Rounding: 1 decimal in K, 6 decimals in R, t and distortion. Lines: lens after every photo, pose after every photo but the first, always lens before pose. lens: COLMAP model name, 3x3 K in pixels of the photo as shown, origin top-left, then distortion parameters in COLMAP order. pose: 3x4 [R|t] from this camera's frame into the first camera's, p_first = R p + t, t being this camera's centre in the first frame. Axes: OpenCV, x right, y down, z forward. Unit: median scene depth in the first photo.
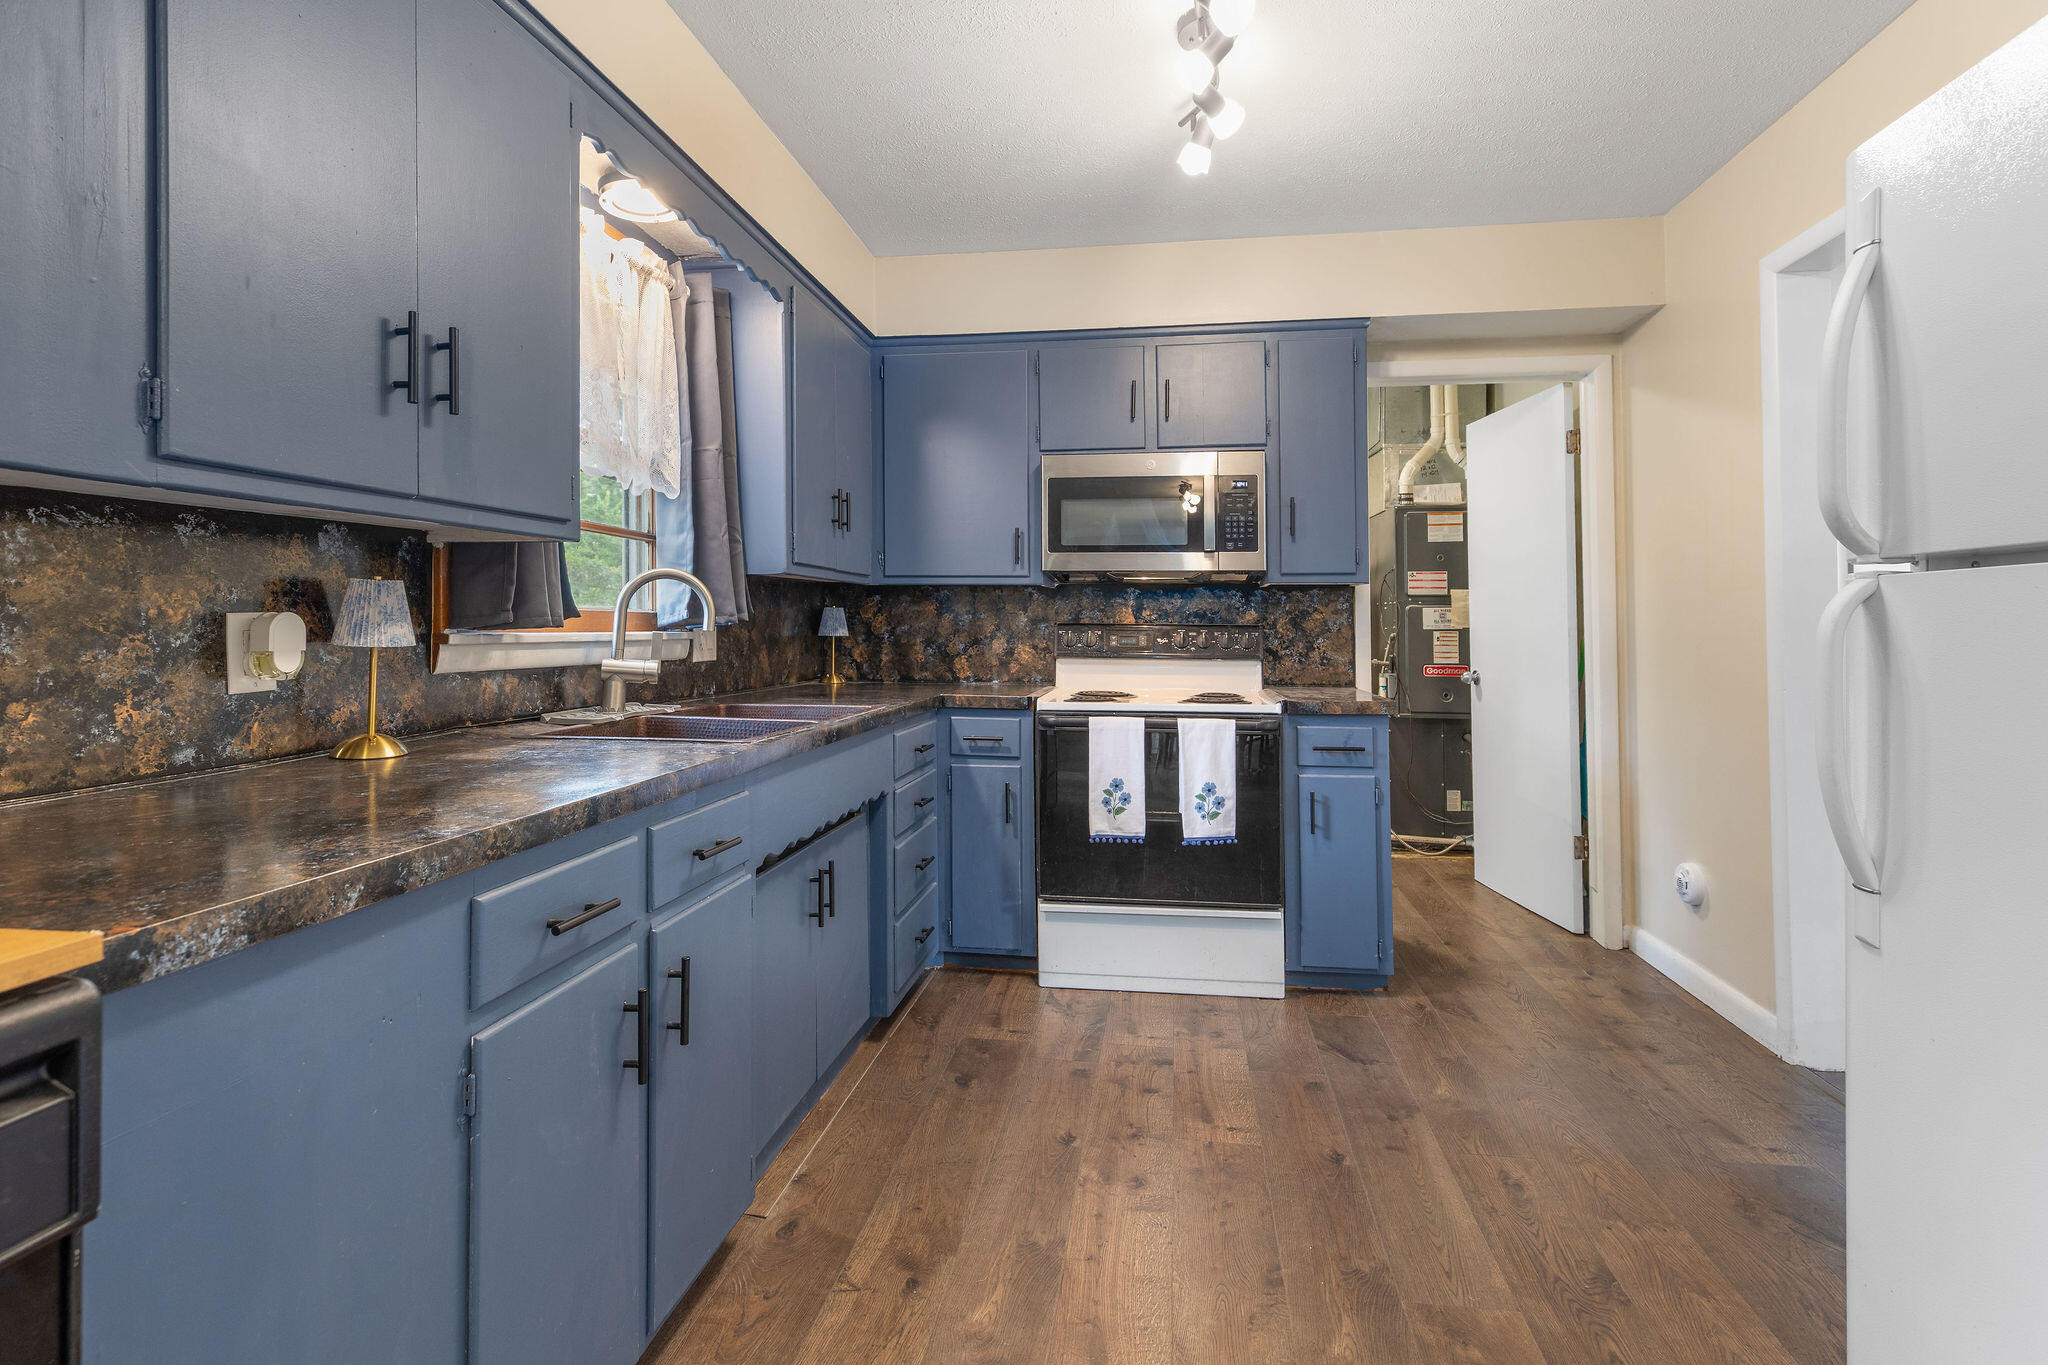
lens RADIAL K [[950.5, 0, 1054.0], [0, 950.5, 612.1], [0, 0, 1]] dist [0.009400, 0.003043]
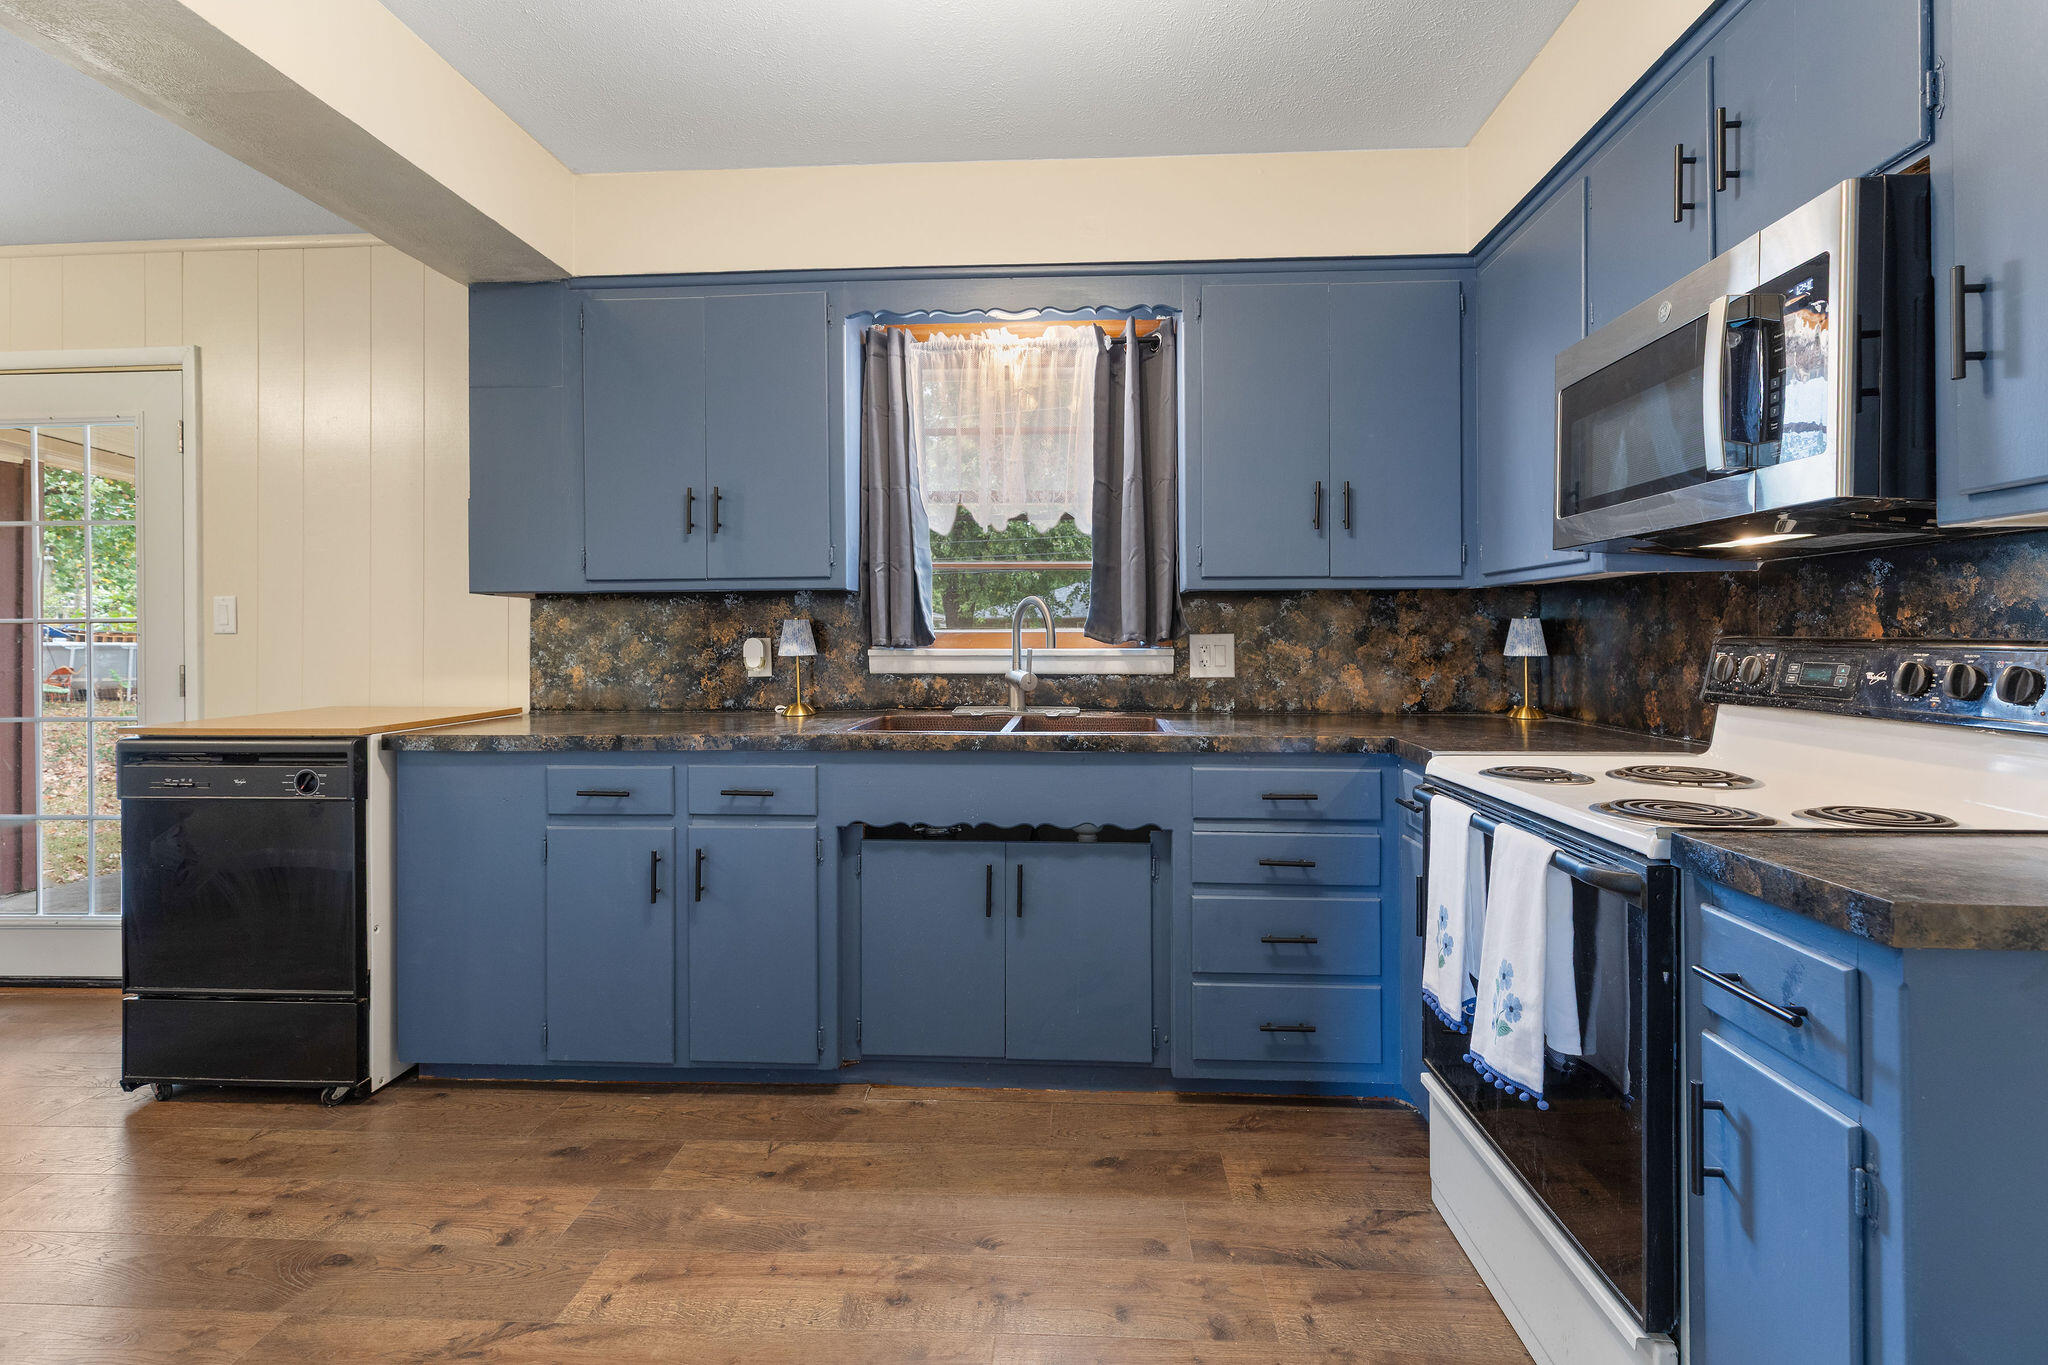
lens RADIAL K [[950.5, 0, 1035.9], [0, 950.5, 654.3], [0, 0, 1]] dist [0.009400, 0.003043]
pose [[0.086692, 0.012552, -0.996156, 0.877225], [0.017230, 0.999752, 0.014097, 0.011603], [0.996086, -0.018386, 0.086454, 0.988760]]
